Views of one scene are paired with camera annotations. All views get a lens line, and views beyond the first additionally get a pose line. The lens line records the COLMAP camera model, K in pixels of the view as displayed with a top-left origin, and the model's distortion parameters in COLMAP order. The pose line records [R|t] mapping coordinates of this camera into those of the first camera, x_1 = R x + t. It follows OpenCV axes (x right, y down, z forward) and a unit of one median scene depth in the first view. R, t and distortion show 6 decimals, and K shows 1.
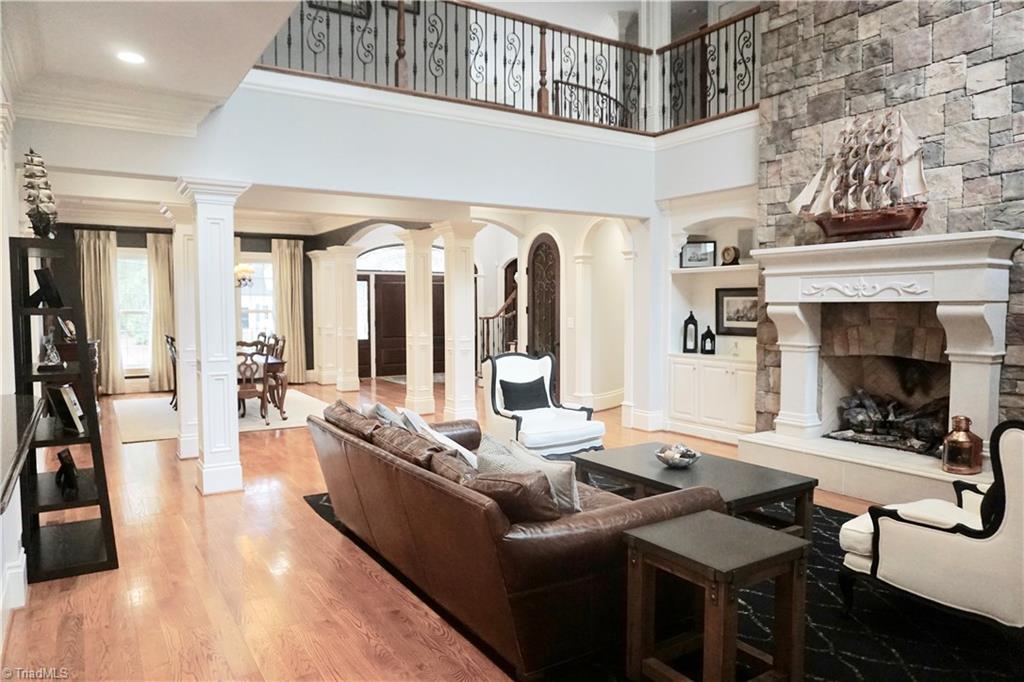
lens RADIAL K [[680.8, 0, 505.7], [0, 680.8, 345.5], [0, 0, 1]] dist [-0.054202, 0.030322]
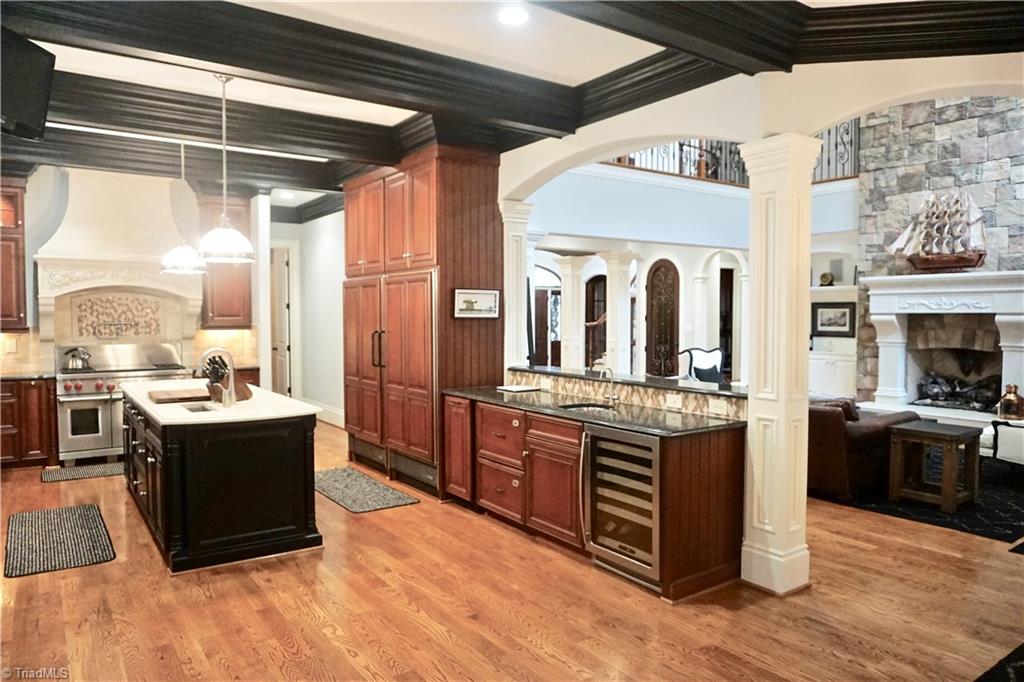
lens RADIAL K [[680.8, 0, 512.5], [0, 680.8, 342.5], [0, 0, 1]] dist [-0.054202, 0.030322]
pose [[0.998785, -0.000373, 0.049278, -0.469200], [0.001212, 0.999855, -0.016992, 0.024431], [-0.049264, 0.017031, 0.998641, -0.427391]]
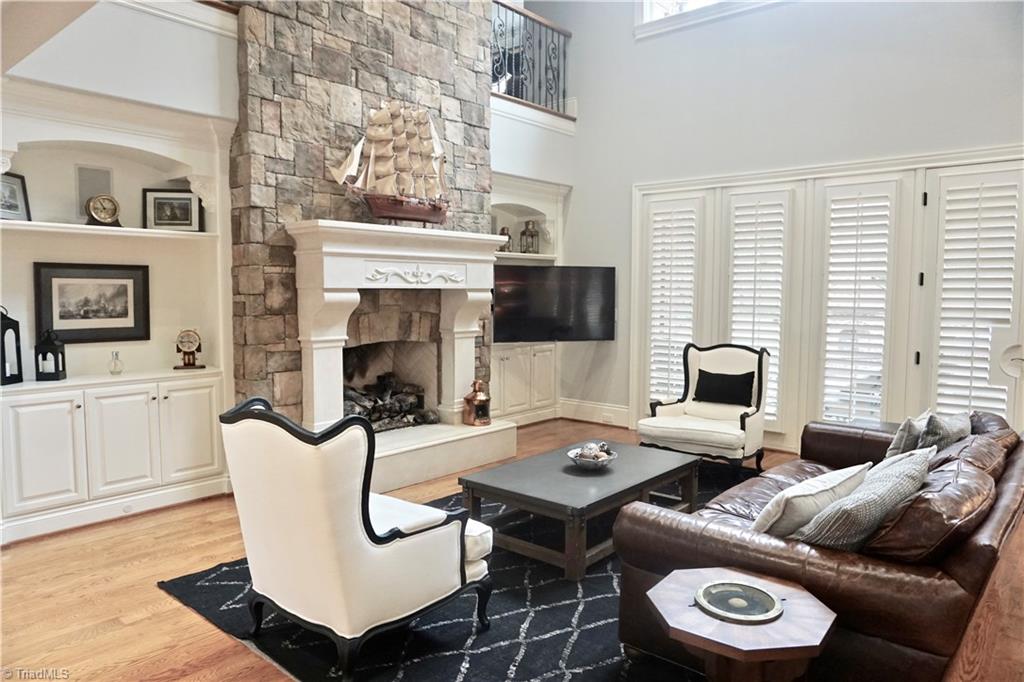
lens RADIAL K [[680.8, 0, 511.6], [0, 680.8, 339.9], [0, 0, 1]] dist [-0.054202, 0.030322]
pose [[-0.297292, -0.064756, 0.952588, -0.436076], [0.055545, 0.994835, 0.084963, -0.059244], [-0.953170, 0.078170, -0.292159, 1.031431]]
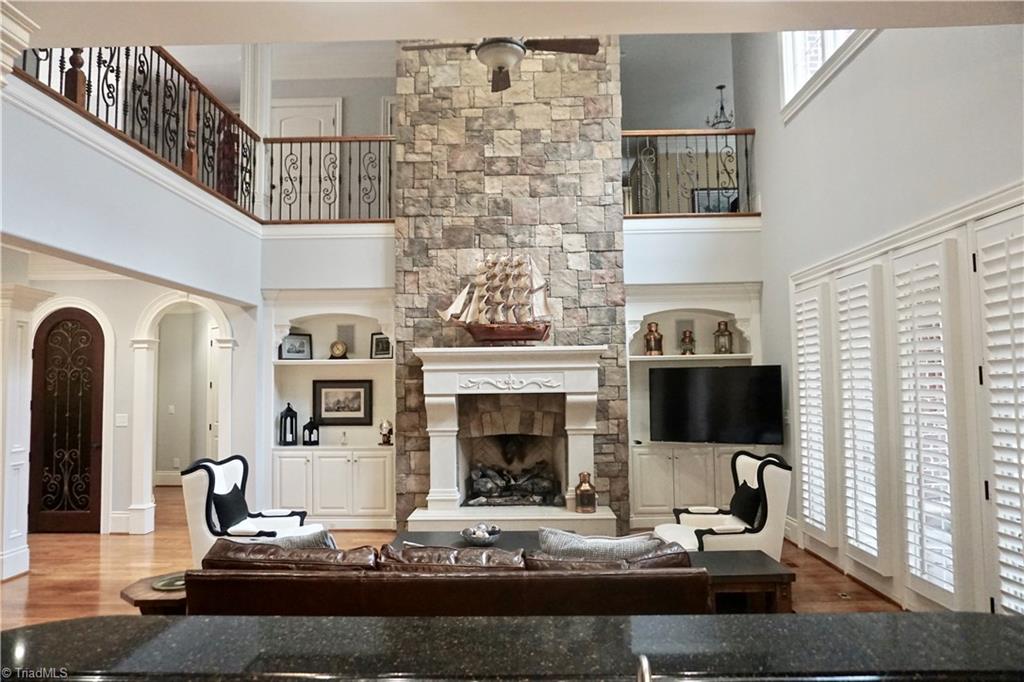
lens RADIAL K [[680.8, 0, 512.5], [0, 680.8, 342.5], [0, 0, 1]] dist [-0.054202, 0.030322]
pose [[0.545951, 0.050706, 0.836281, -0.501343], [0.059445, 0.993307, -0.099034, -0.028032], [-0.835706, 0.103780, 0.539283, 0.247199]]
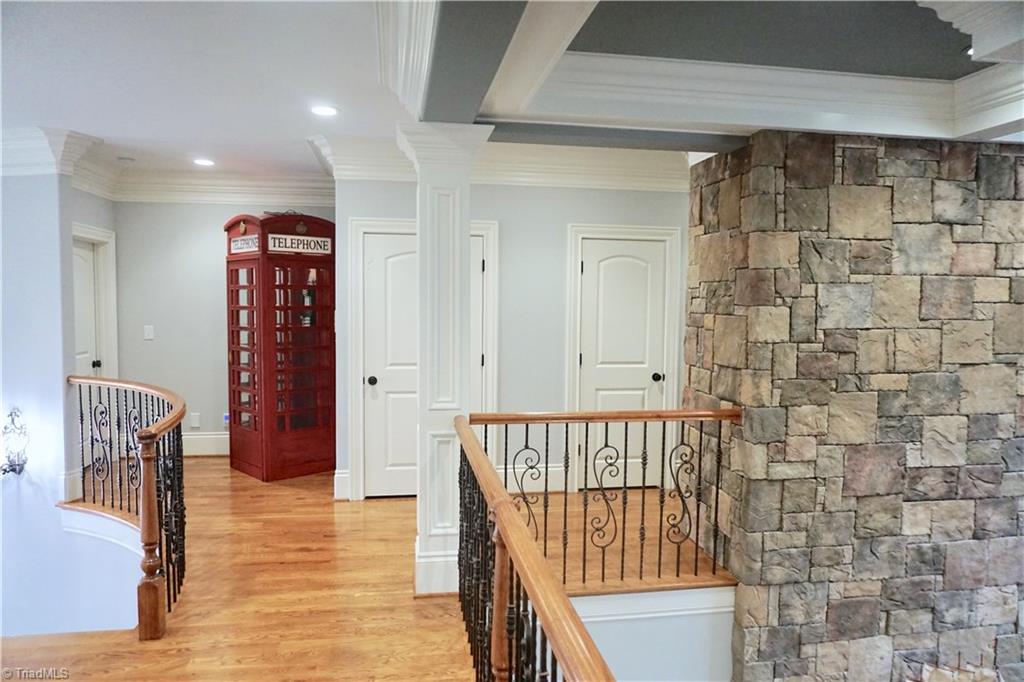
lens RADIAL K [[680.8, 0, 502.7], [0, 680.8, 318.0], [0, 0, 1]] dist [-0.054202, 0.030322]
pose [[0.390899, -0.039307, 0.919594, -0.254562], [0.042713, 0.998786, 0.024536, -0.666438], [-0.919442, 0.029687, 0.392103, 1.022207]]
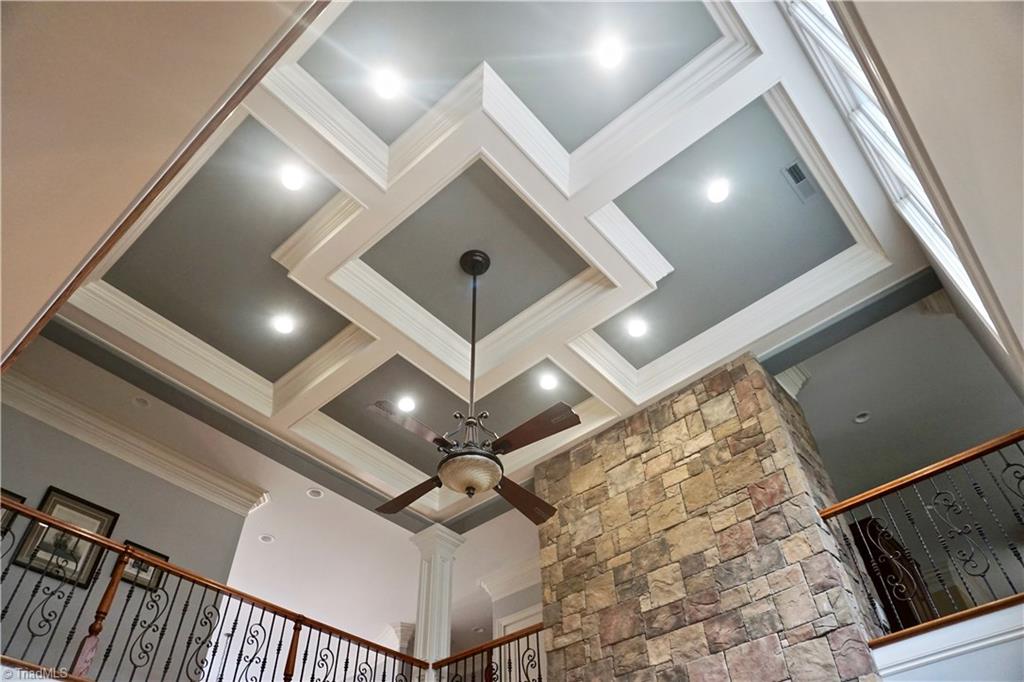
lens RADIAL K [[680.8, 0, 513.3], [0, 680.8, 356.0], [0, 0, 1]] dist [-0.054202, 0.030322]
pose [[0.957054, 0.193110, 0.216233, 0.075557], [0.036279, 0.660223, -0.750193, -0.060021], [-0.287632, 0.725820, 0.624863, 0.181452]]
